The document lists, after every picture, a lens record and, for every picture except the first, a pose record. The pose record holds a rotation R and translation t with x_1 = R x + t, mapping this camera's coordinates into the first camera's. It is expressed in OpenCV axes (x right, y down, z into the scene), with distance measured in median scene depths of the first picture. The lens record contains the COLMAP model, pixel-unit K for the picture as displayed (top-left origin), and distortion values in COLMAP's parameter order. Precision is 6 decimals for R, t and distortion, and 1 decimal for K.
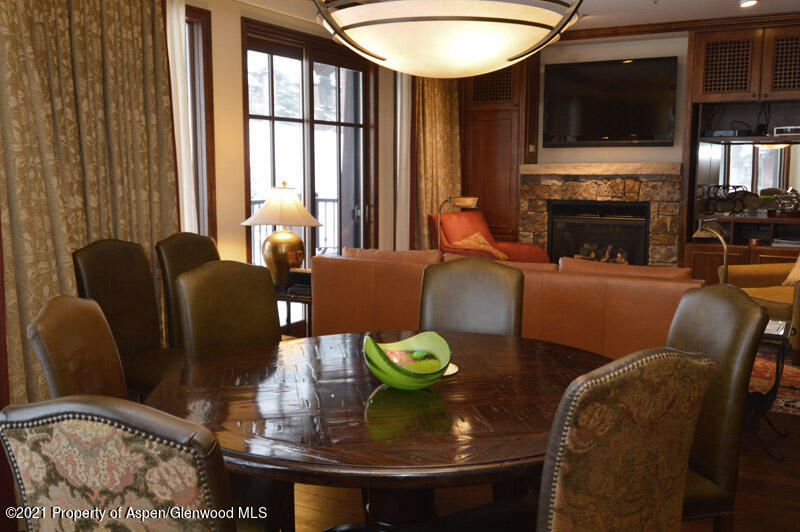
lens RADIAL K [[821.1, 0, 398.8], [0, 821.1, 261.2], [0, 0, 1]] dist [0.065951, -0.020713]
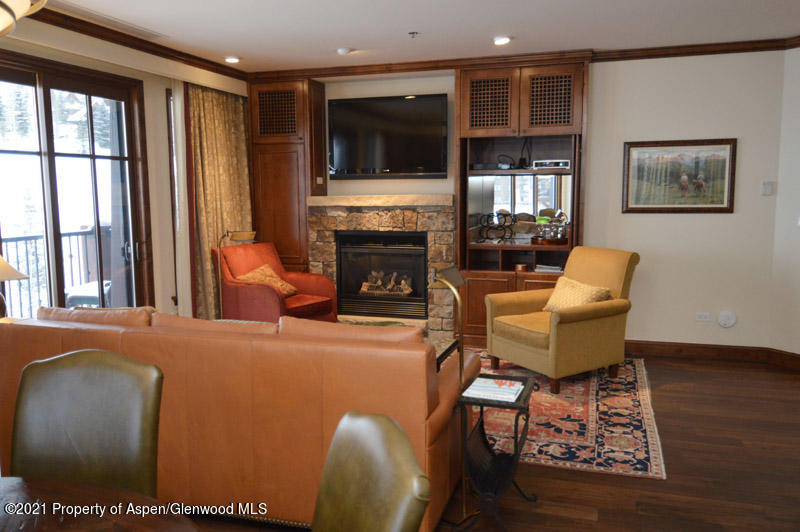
lens RADIAL K [[651.4, 0, 400.0], [0, 651.4, 266.0], [0, 0, 1]] dist [0.029882, -0.011862]
pose [[0.983115, -0.032369, 0.180101, 0.119952], [0.031963, 0.999476, 0.005155, -0.033563], [-0.180173, 0.000688, 0.983635, 0.193701]]
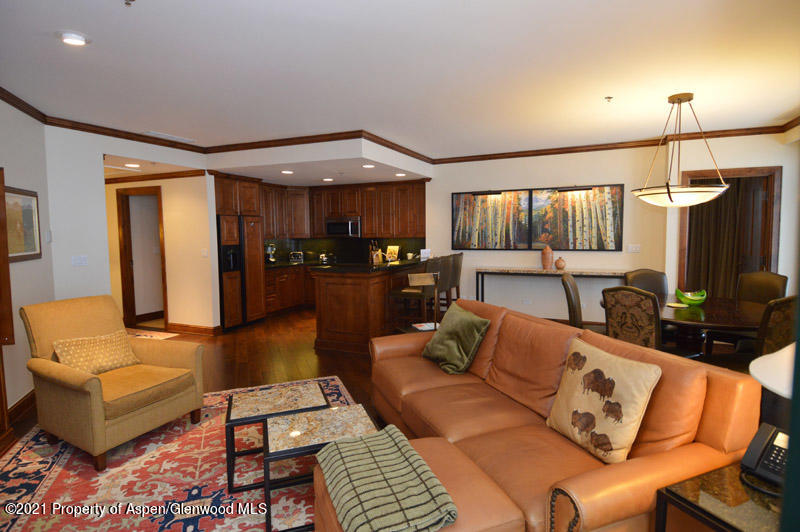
lens RADIAL K [[423.5, 0, 403.7], [0, 423.5, 259.8], [0, 0, 1]] dist [0.060001, -0.063635]
pose [[-0.758474, -0.039424, 0.650510, -0.070005], [0.084255, 0.983860, 0.157864, -0.121181], [-0.646234, 0.174544, -0.742910, 0.952910]]
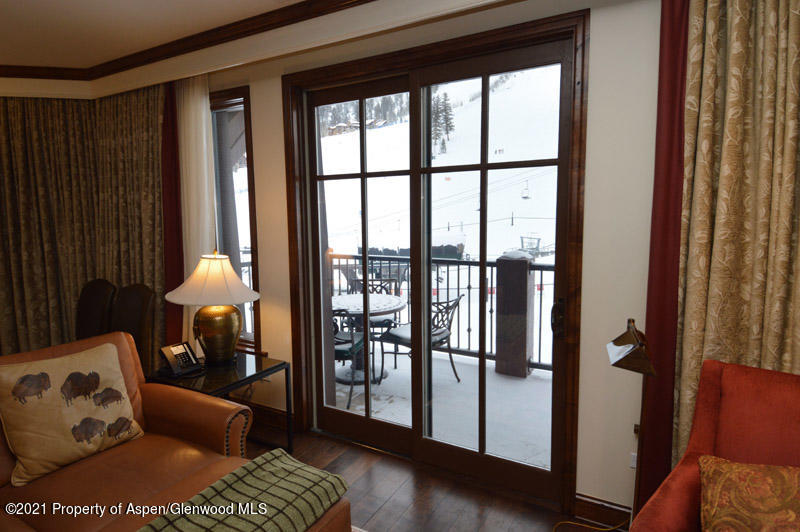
lens RADIAL K [[451.3, 0, 401.8], [0, 451.3, 258.6], [0, 0, 1]] dist [0.055393, -0.061352]
pose [[-0.027267, 0.096718, -0.994938, 0.261726], [-0.107576, 0.989244, 0.099113, -0.114967], [0.993823, 0.109734, -0.016569, 0.876160]]
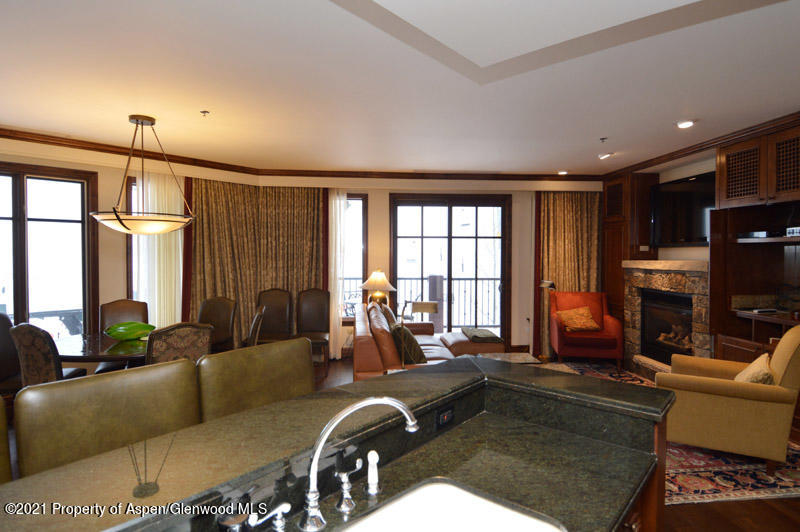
lens RADIAL K [[451.3, 0, 401.8], [0, 451.3, 258.6], [0, 0, 1]] dist [0.055393, -0.061352]
pose [[0.542268, 0.007186, -0.840175, 0.622383], [-0.095610, 0.993996, -0.053208, -0.048123], [0.834748, 0.109182, 0.539699, 0.303380]]
